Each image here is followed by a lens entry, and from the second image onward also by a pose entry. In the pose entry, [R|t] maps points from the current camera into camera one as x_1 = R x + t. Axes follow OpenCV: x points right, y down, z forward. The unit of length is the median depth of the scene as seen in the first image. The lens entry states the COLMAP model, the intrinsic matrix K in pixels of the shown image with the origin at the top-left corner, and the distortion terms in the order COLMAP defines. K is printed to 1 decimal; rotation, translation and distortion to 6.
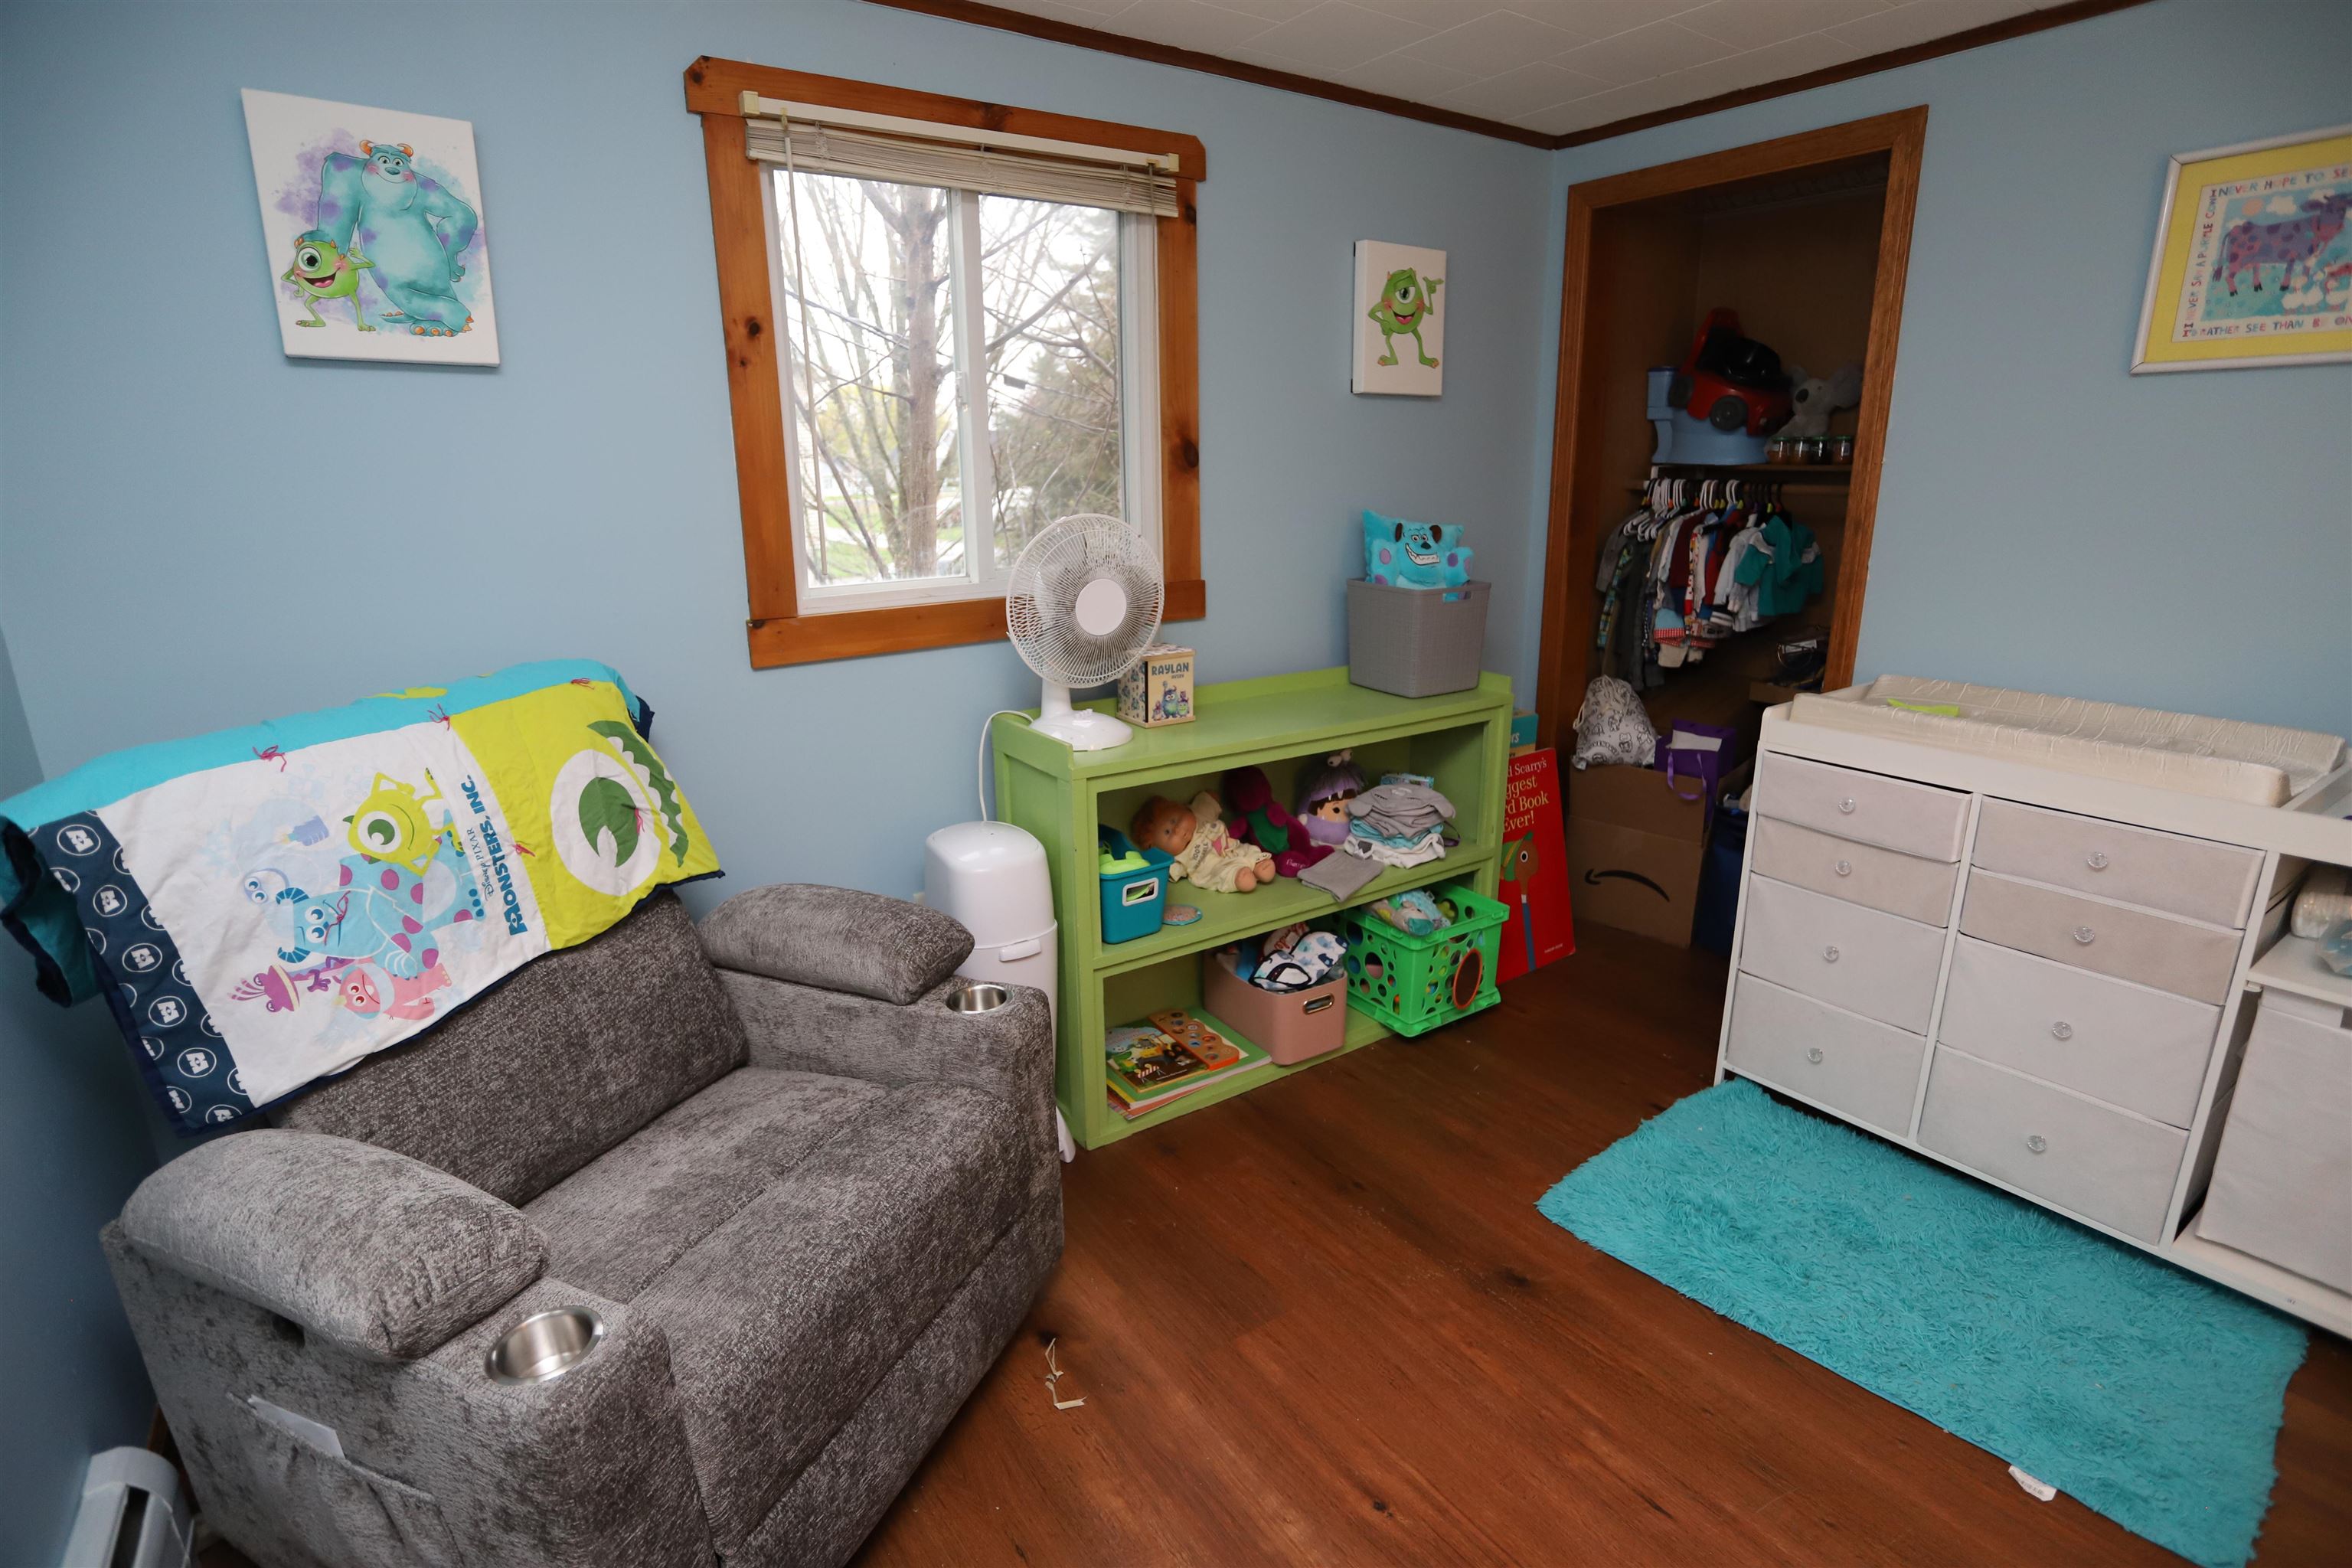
lens RADIAL K [[1148.0, 0, 1175.0], [0, 1148.0, 777.7], [0, 0, 1]] dist [-0.079340, 0.034909]
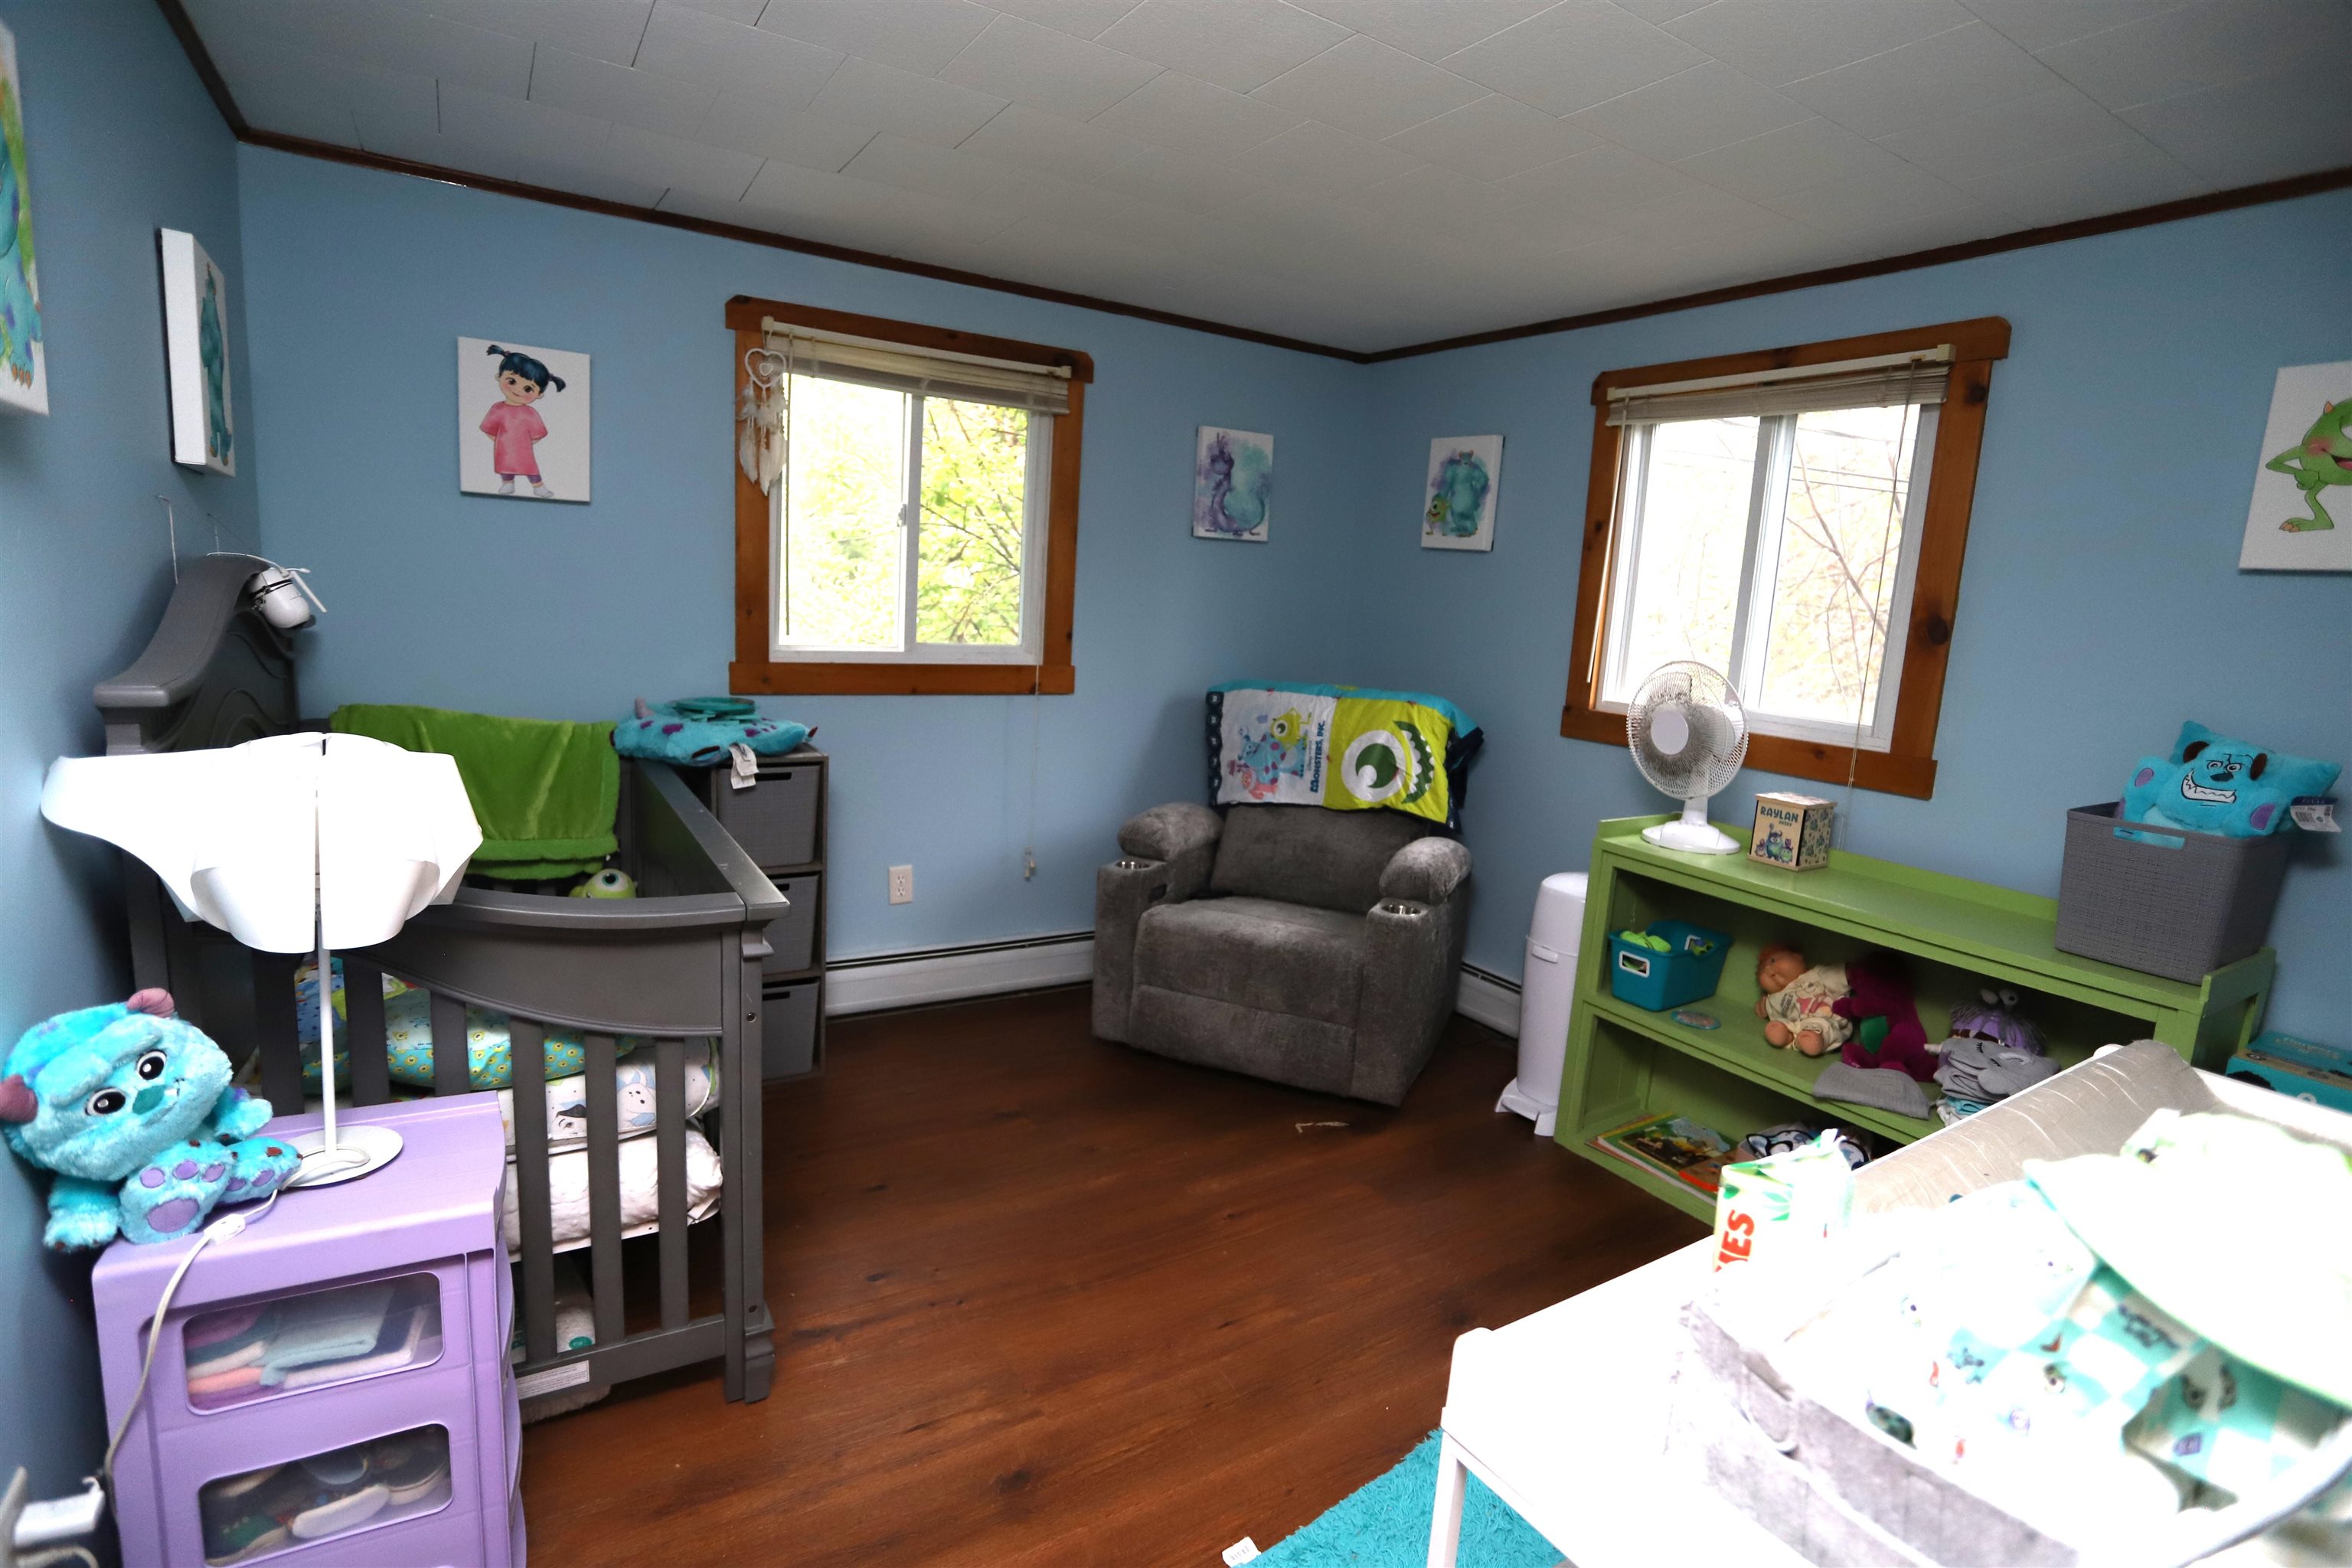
lens RADIAL K [[1148.0, 0, 1175.0], [0, 1148.0, 777.7], [0, 0, 1]] dist [-0.079340, 0.034909]
pose [[-0.048791, 0.173257, -0.983667, 1.522553], [-0.321116, 0.929834, 0.179703, -0.191990], [0.945782, 0.324639, 0.010268, 0.618270]]
